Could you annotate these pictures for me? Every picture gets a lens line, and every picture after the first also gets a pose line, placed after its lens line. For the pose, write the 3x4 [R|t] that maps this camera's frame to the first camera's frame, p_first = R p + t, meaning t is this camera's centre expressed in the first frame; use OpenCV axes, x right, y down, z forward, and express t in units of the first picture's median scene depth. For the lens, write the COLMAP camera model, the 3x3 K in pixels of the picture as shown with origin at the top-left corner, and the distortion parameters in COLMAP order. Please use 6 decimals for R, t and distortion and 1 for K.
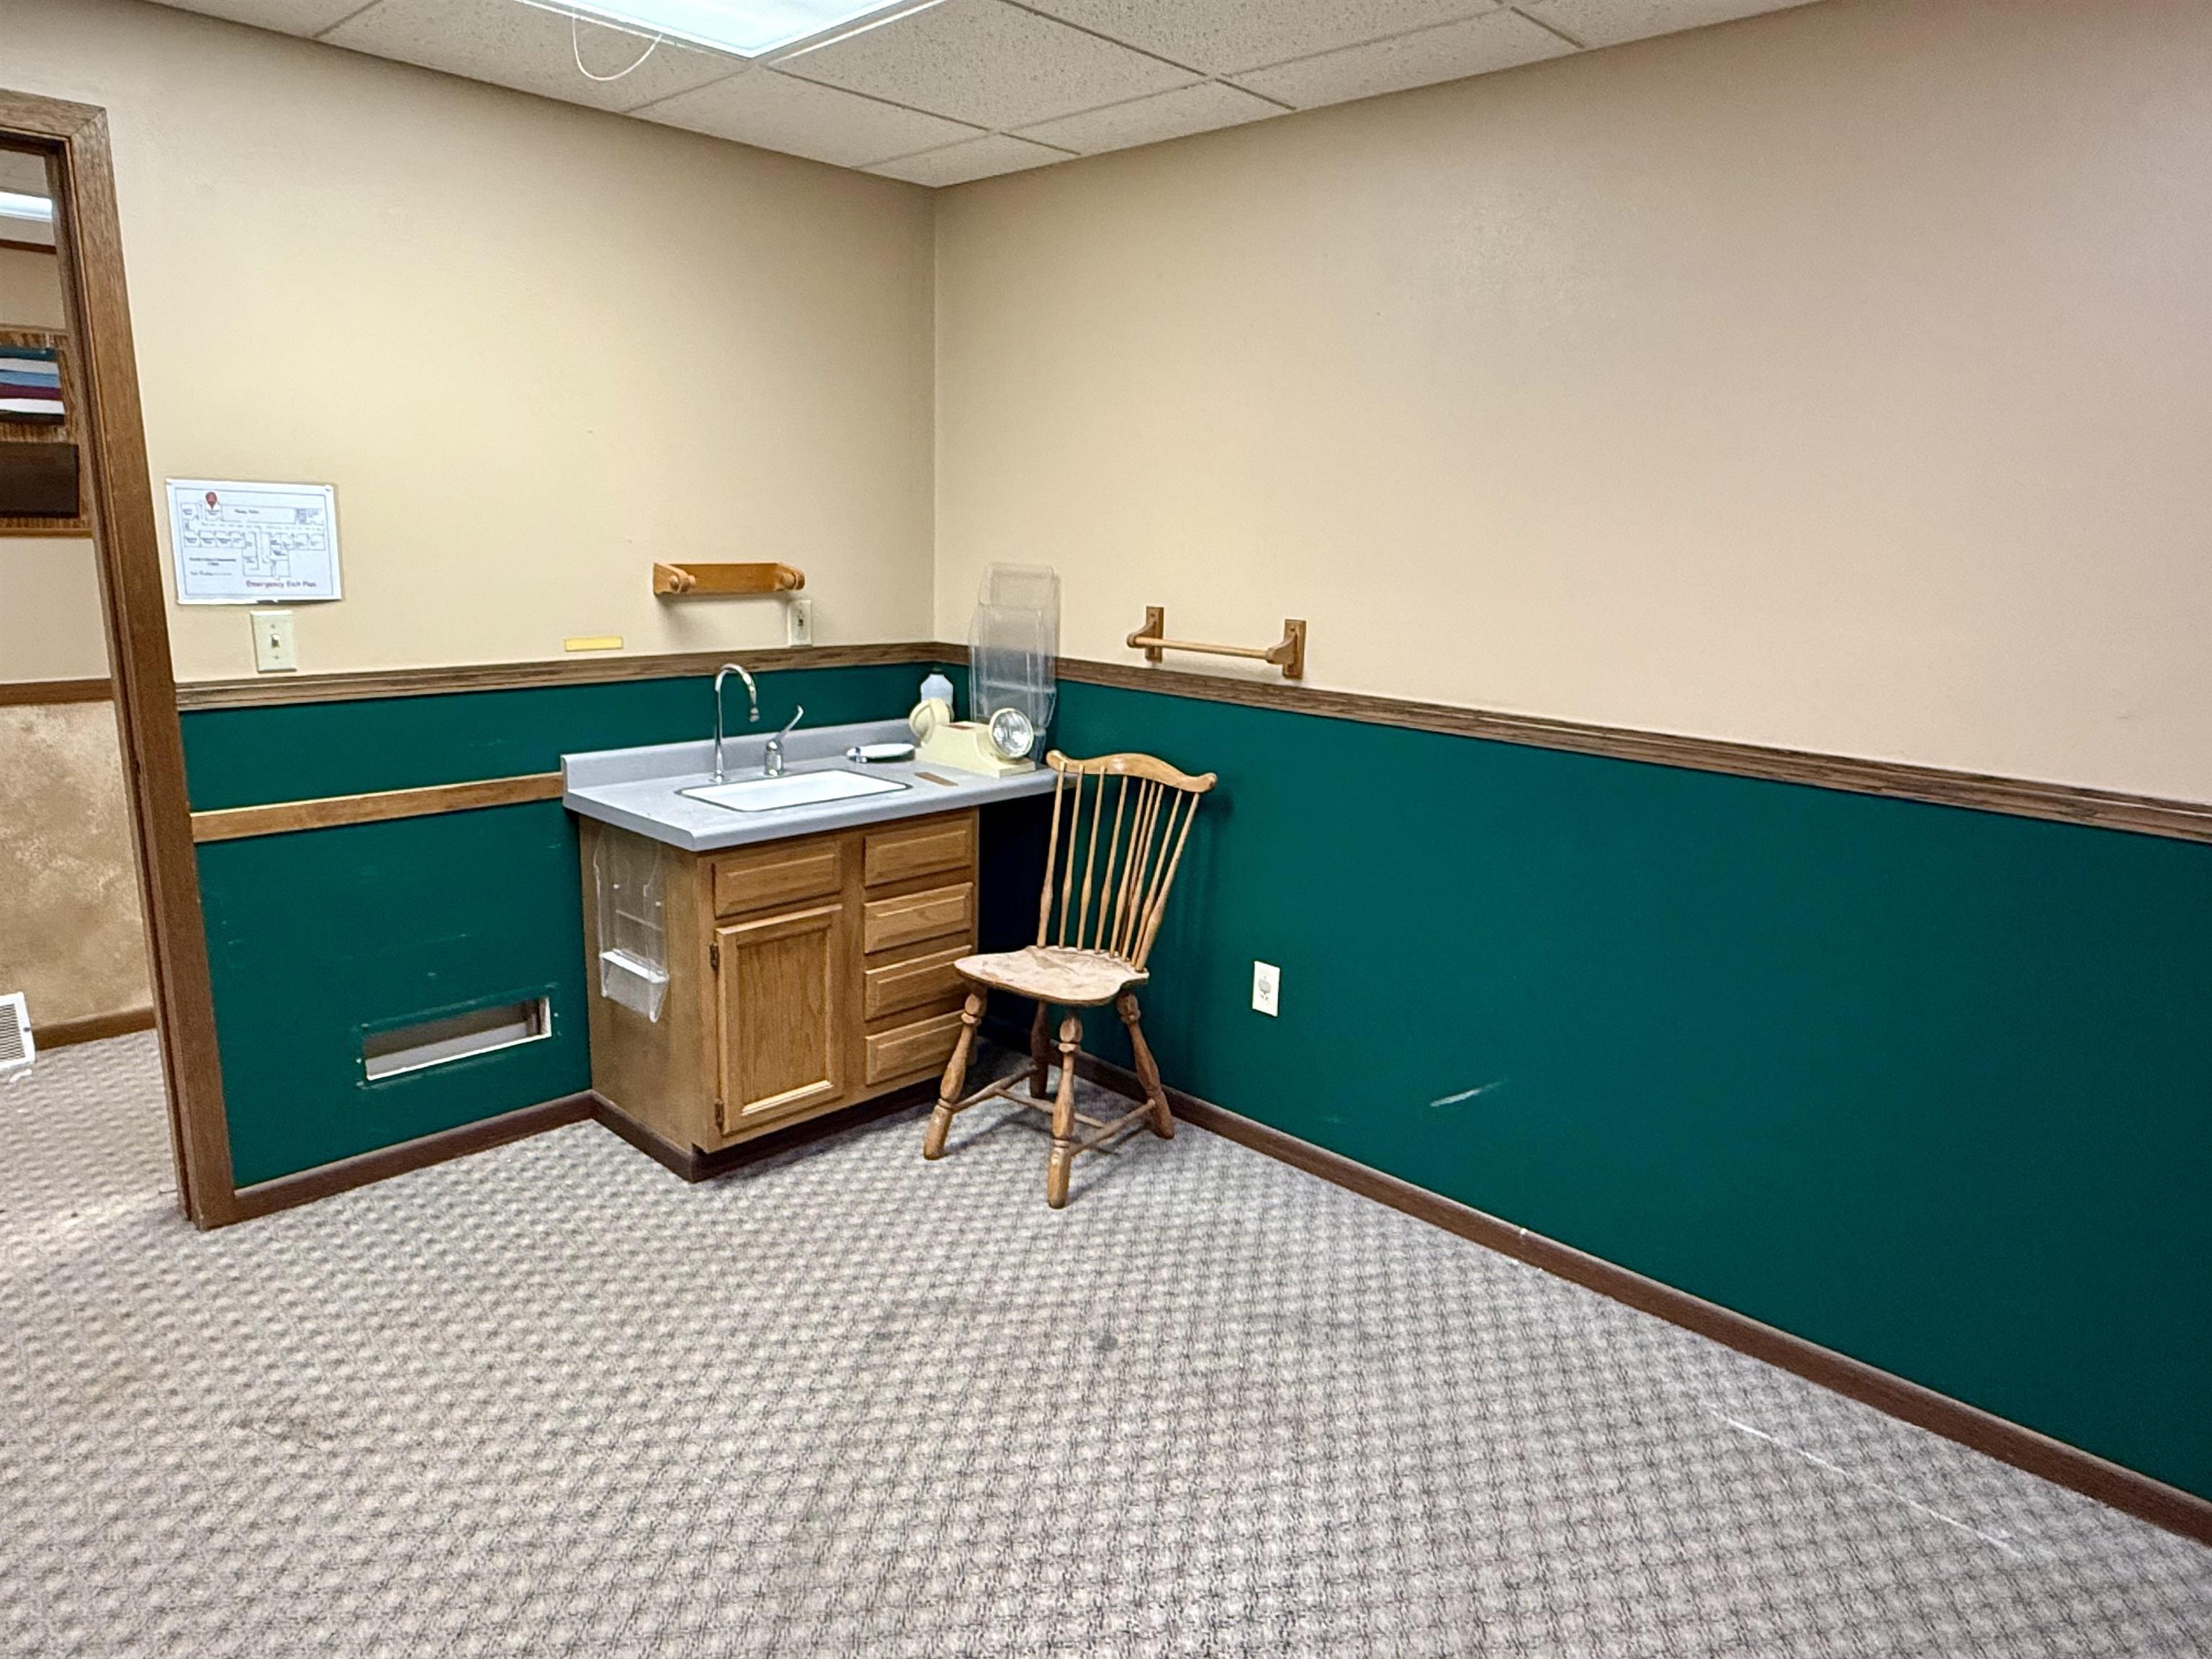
lens RADIAL K [[1408.2, 0, 1097.7], [0, 1408.2, 831.1], [0, 0, 1]] dist [-0.001435, -0.000990]
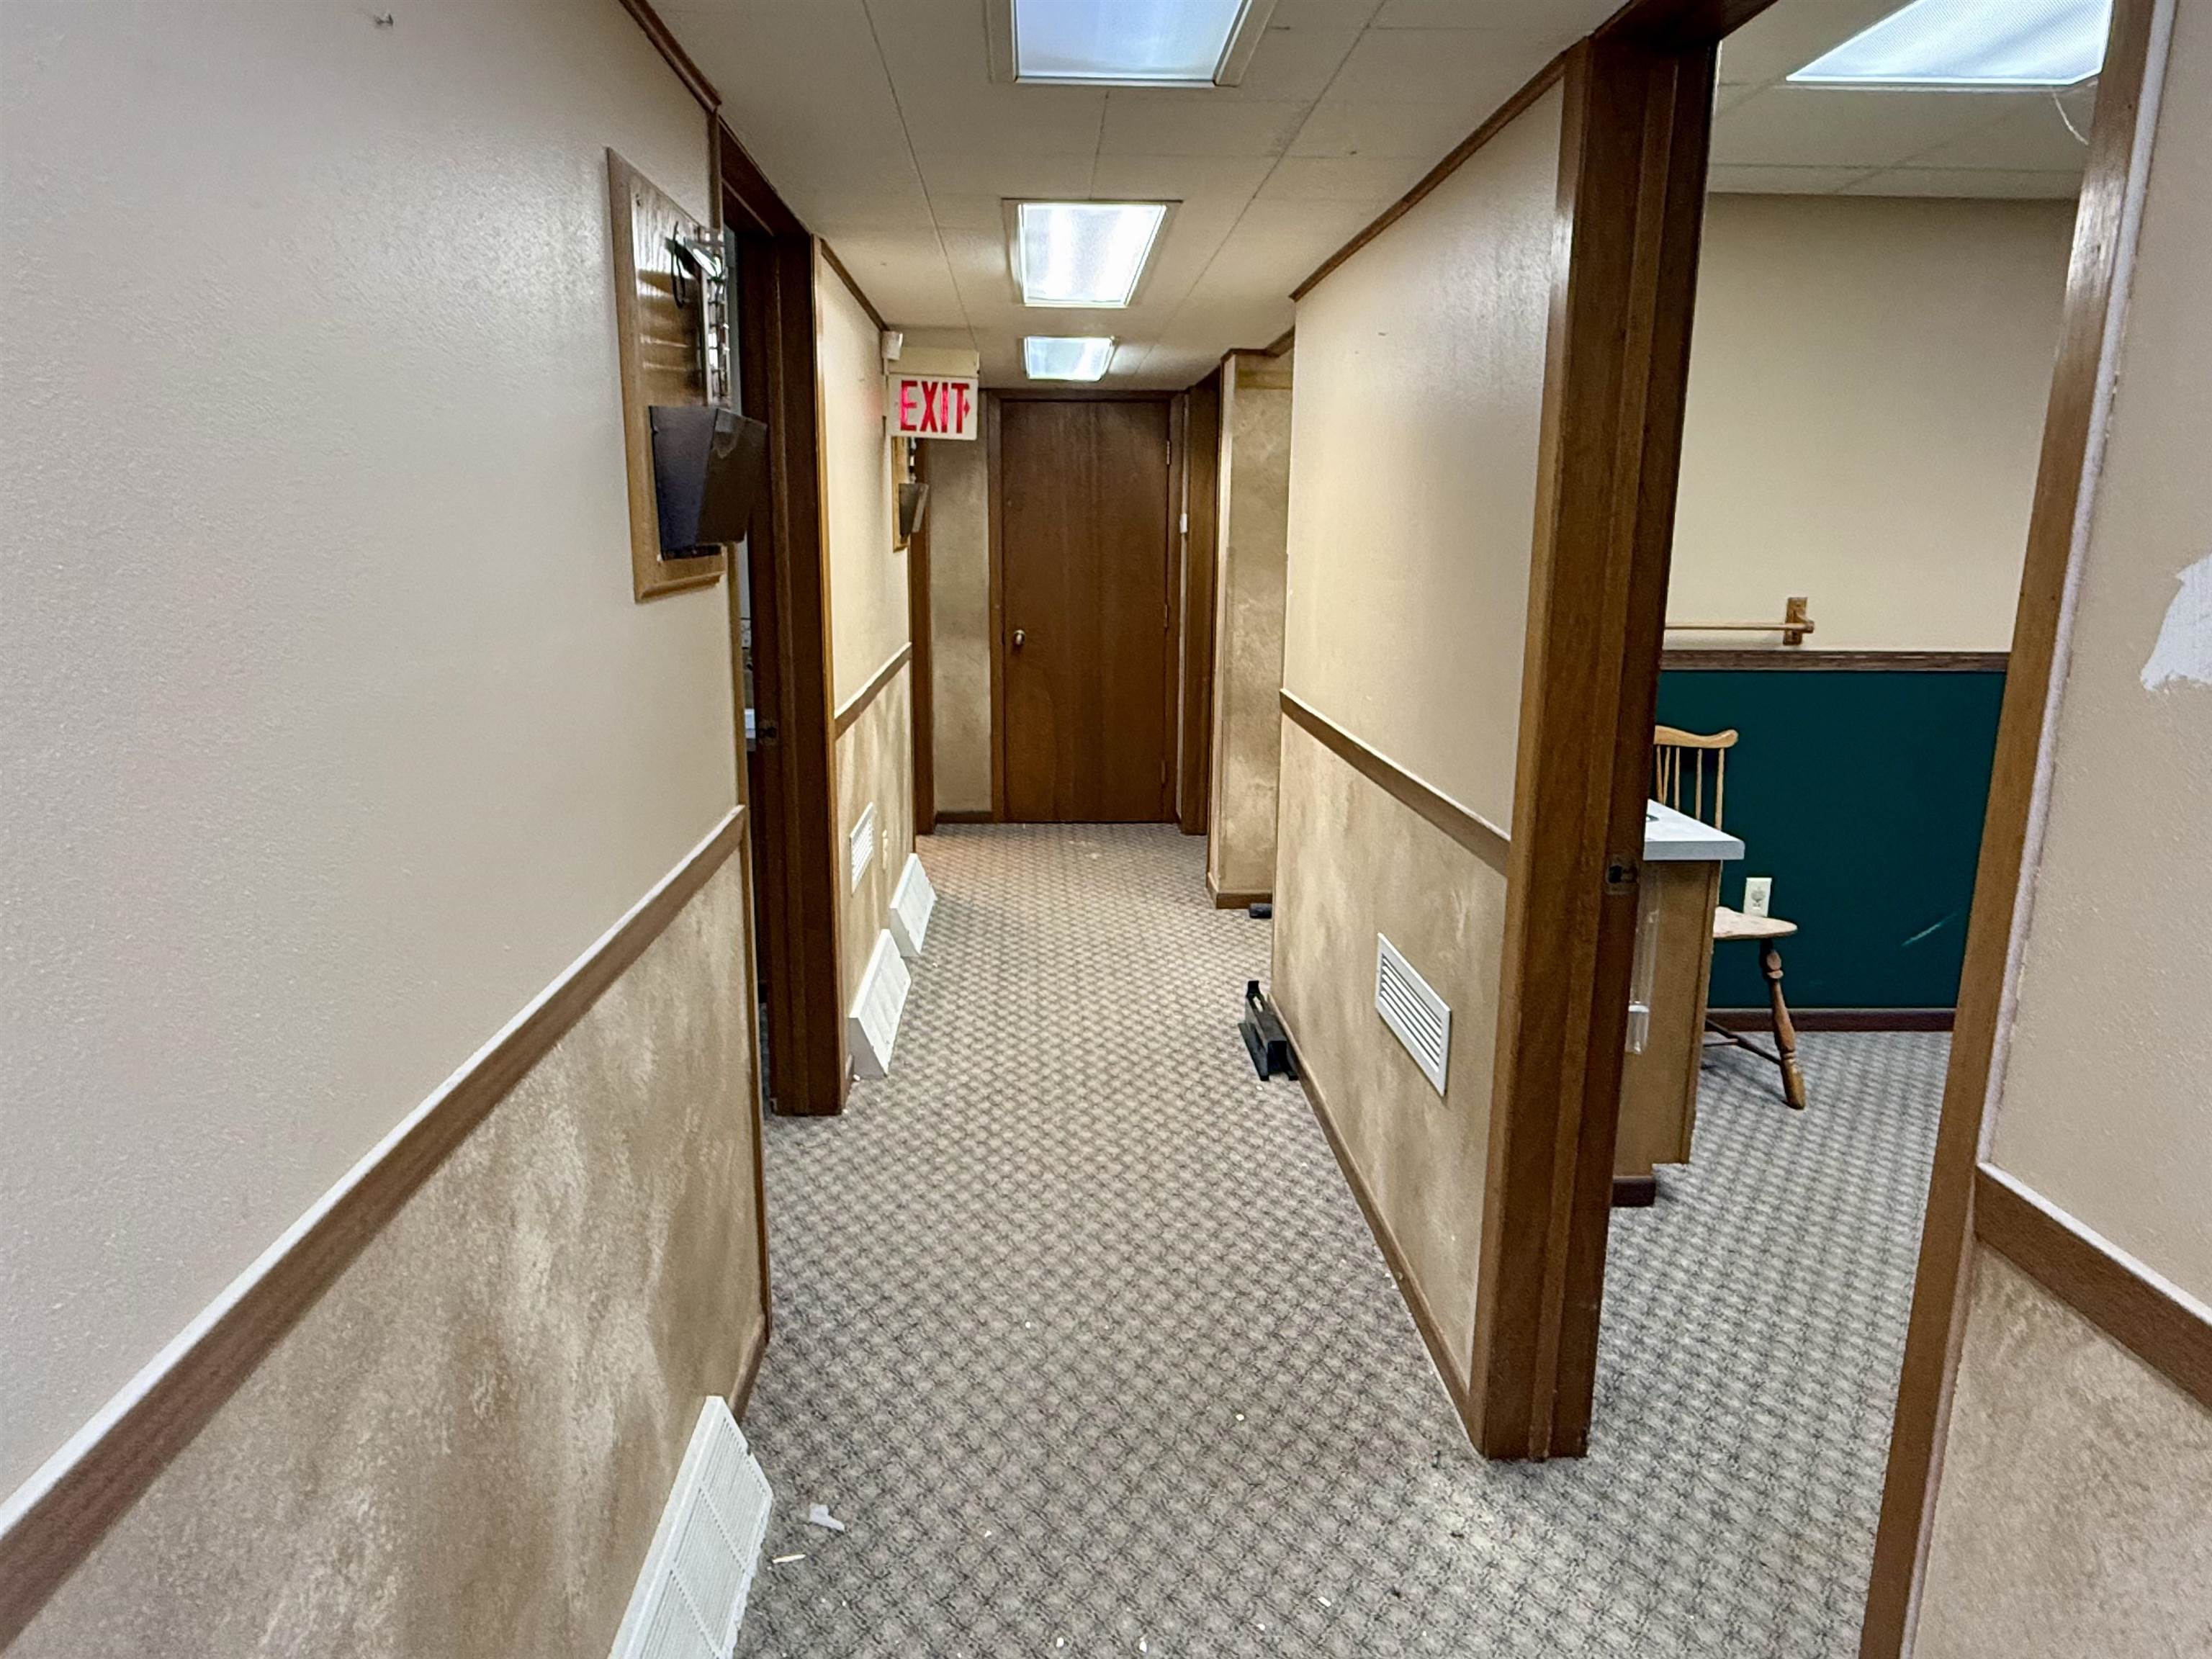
lens RADIAL K [[1408.2, 0, 1101.5], [0, 1408.2, 820.1], [0, 0, 1]] dist [-0.001435, -0.000990]
pose [[0.690145, -0.173896, 0.702467, -1.132071], [0.163748, 0.983048, 0.082479, -0.151079], [-0.704902, 0.058105, 0.706921, 0.526871]]
